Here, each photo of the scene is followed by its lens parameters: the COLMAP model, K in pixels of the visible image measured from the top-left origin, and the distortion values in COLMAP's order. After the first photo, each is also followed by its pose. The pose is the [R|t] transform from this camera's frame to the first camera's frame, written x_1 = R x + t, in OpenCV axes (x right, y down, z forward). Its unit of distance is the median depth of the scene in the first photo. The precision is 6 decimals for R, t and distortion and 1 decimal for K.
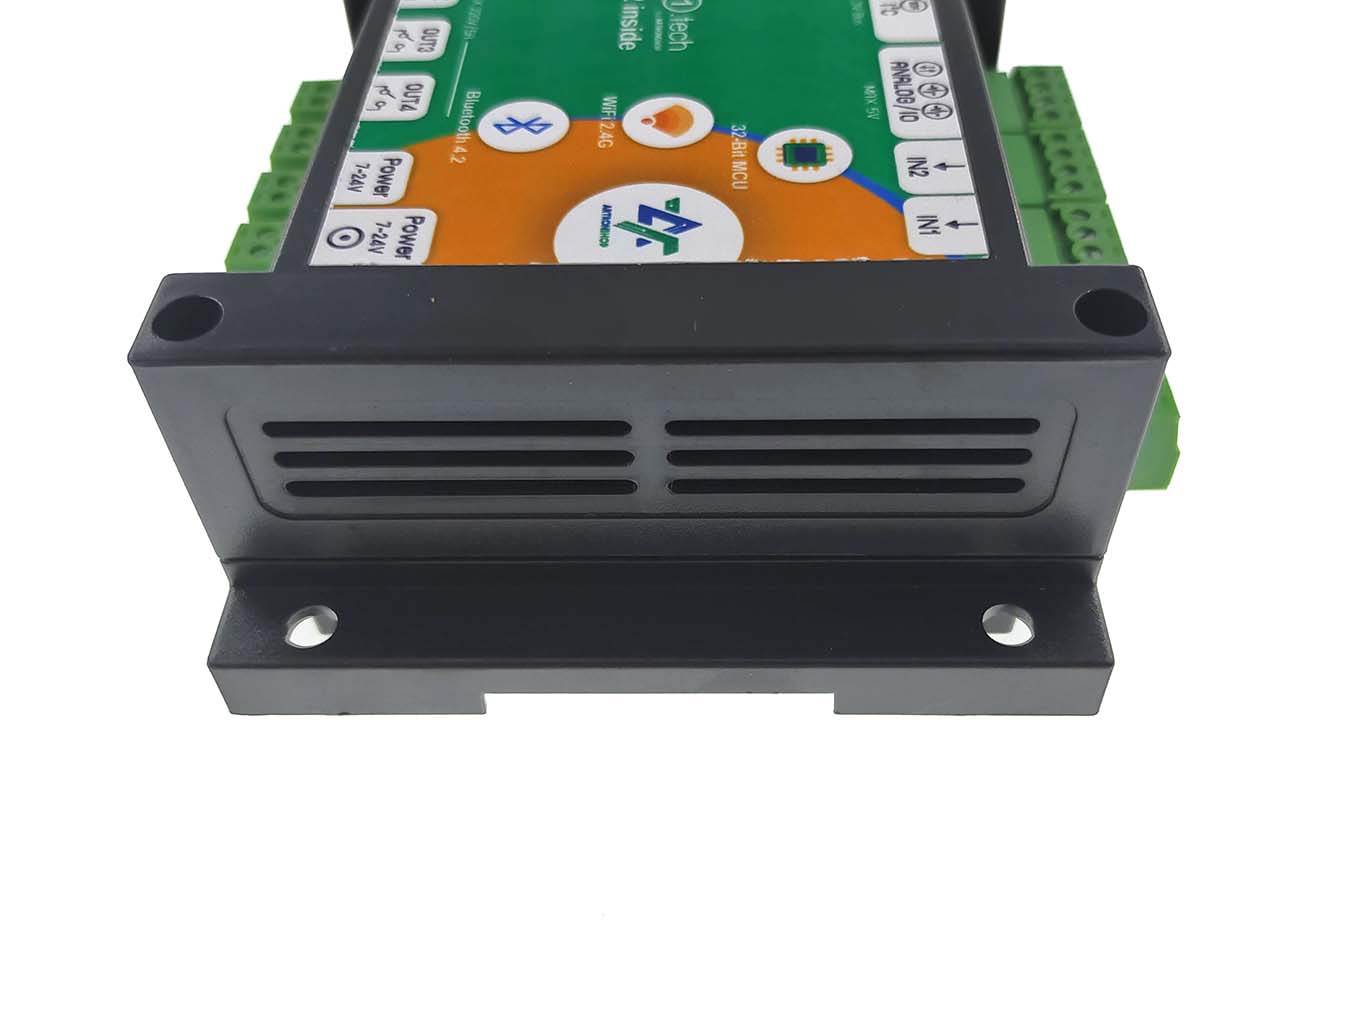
lens RADIAL K [[1257.8, 0, 672.0], [0, 1257.8, 529.7], [0, 0, 1]] dist [0.010717, 0.000000]
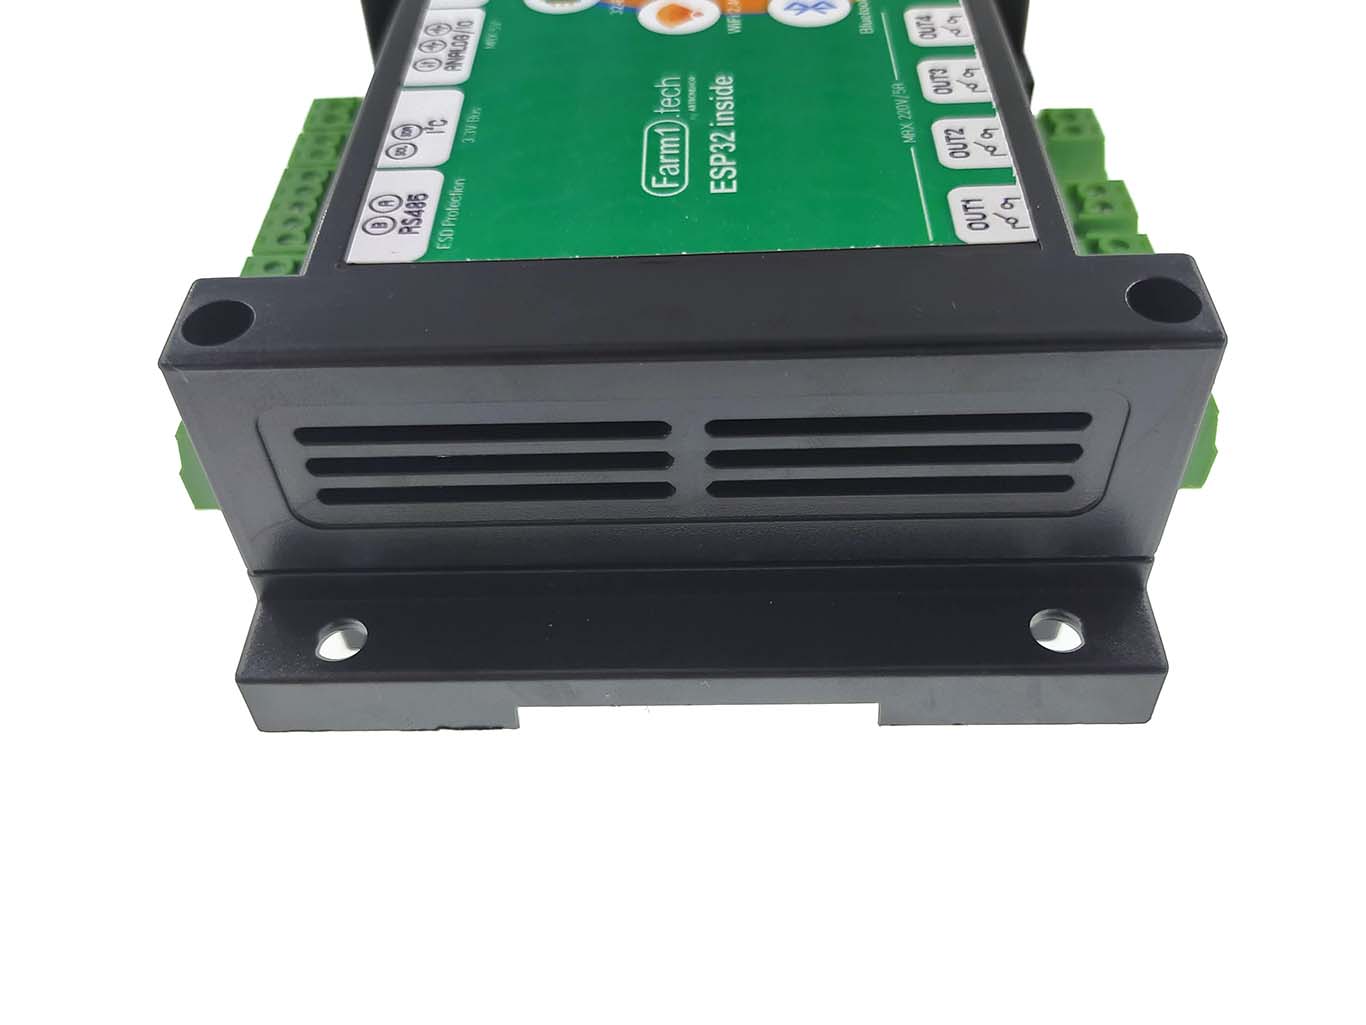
lens RADIAL K [[1257.8, 0, 690.5], [0, 1257.8, 517.8], [0, 0, 1]] dist [0.010717, 0.000000]
pose [[-0.997426, 0.060788, 0.038018, -0.029908], [0.030566, -0.119140, 0.992407, -1.561007], [0.064856, 0.991015, 0.116976, 1.384064]]
